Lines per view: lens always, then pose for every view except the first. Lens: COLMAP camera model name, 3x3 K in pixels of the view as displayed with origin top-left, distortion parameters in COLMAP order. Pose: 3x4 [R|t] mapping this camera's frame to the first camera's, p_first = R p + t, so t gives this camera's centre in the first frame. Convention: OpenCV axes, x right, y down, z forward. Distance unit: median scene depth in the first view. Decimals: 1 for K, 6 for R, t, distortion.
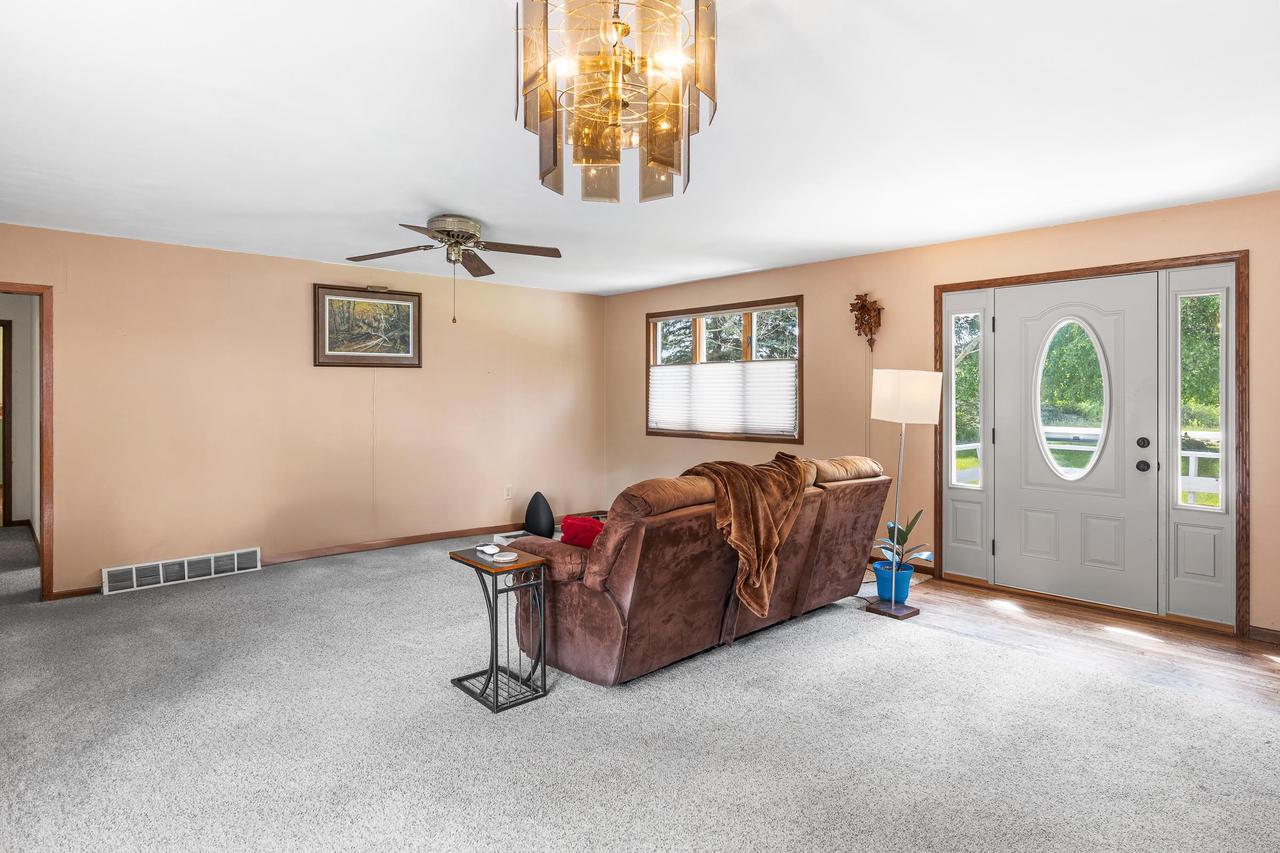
lens RADIAL K [[702.9, 0, 642.1], [0, 702.9, 394.5], [0, 0, 1]] dist [0.000089, 0.000817]
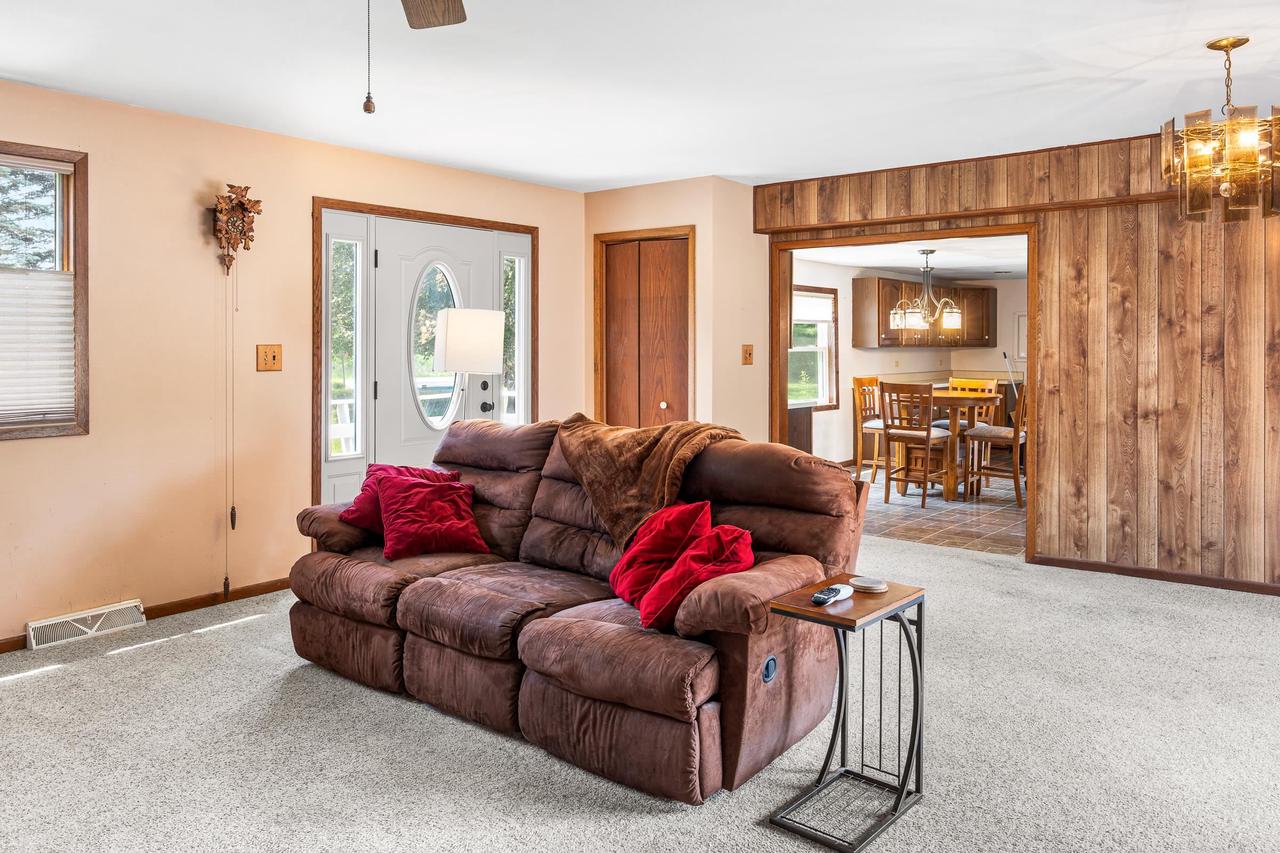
lens RADIAL K [[915.9, 0, 638.8], [0, 915.9, 348.2], [0, 0, 1]] dist [0.002538, -0.000664]
pose [[-0.136399, -0.002945, 0.990650, -0.607402], [0.002831, 0.999990, 0.003363, 0.005251], [-0.990650, 0.003264, -0.136389, 0.800469]]
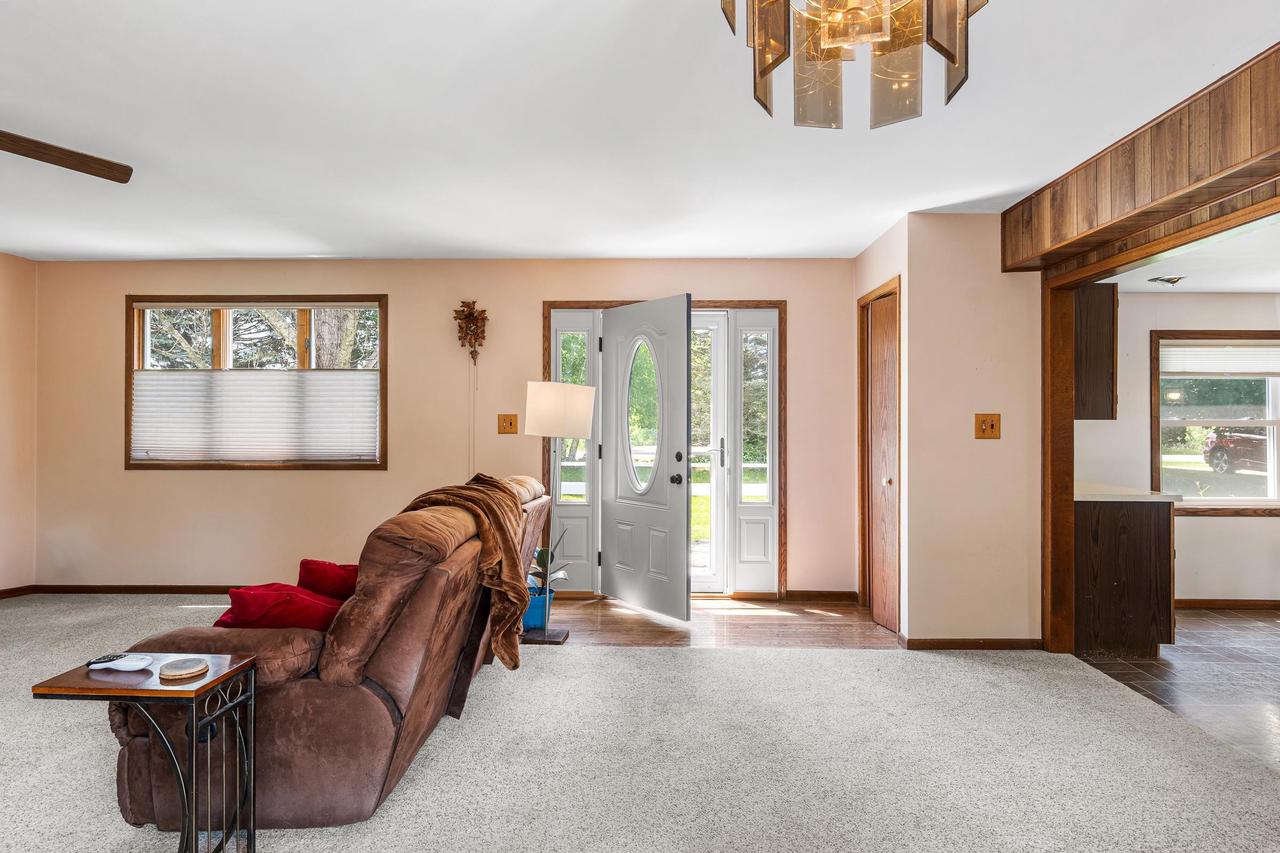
lens RADIAL K [[735.7, 0, 640.9], [0, 735.7, 416.4], [0, 0, 1]] dist [0.000246, 0.000617]
pose [[0.705003, 0.007741, 0.709162, -0.219566], [-0.001567, 0.999955, -0.009358, 0.016487], [-0.709202, 0.005486, 0.704984, 0.179907]]
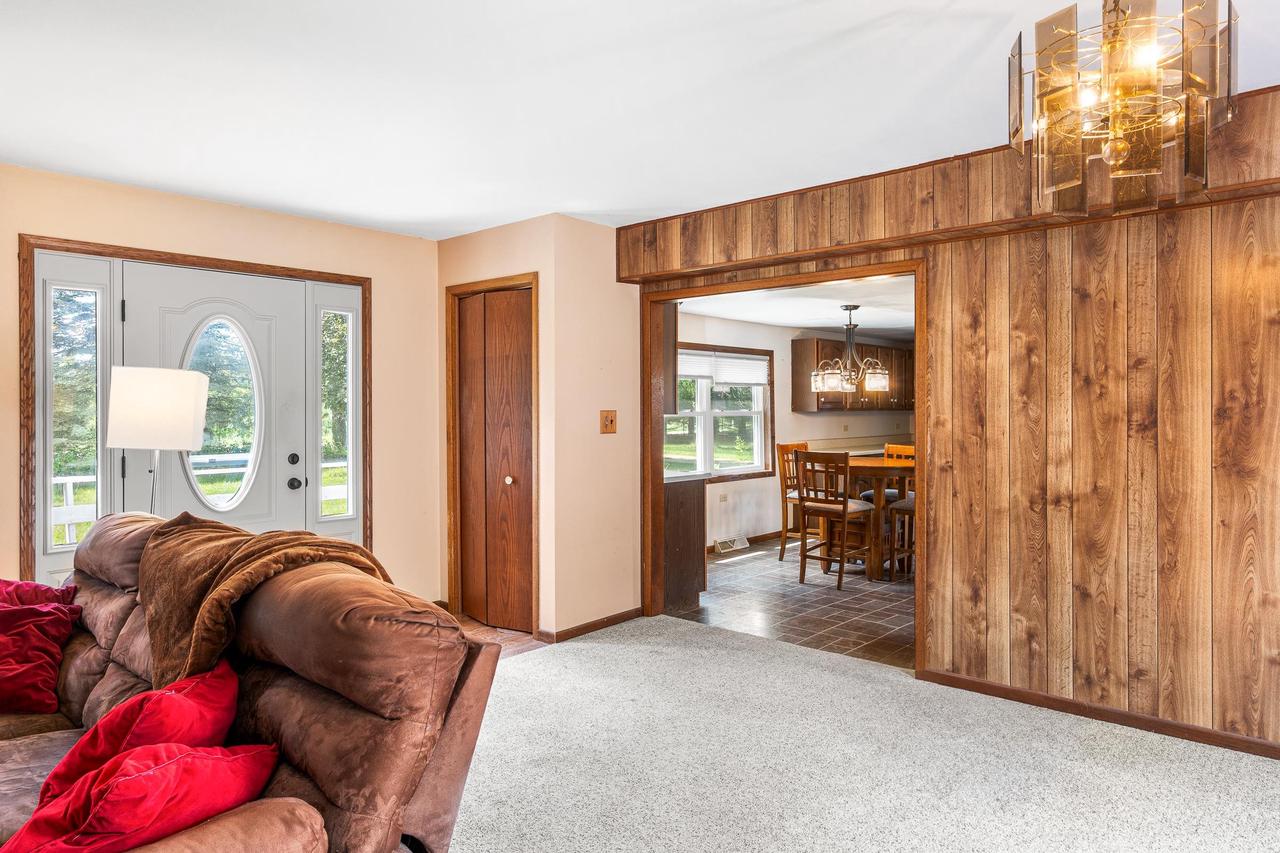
lens RADIAL K [[801.6, 0, 638.8], [0, 801.6, 410.4], [0, 0, 1]] dist [-0.002203, 0.001715]
pose [[-0.084111, -0.002089, 0.996454, -0.336774], [0.006376, 0.999976, 0.002635, 0.002870], [-0.996436, 0.006575, -0.084096, 0.524129]]
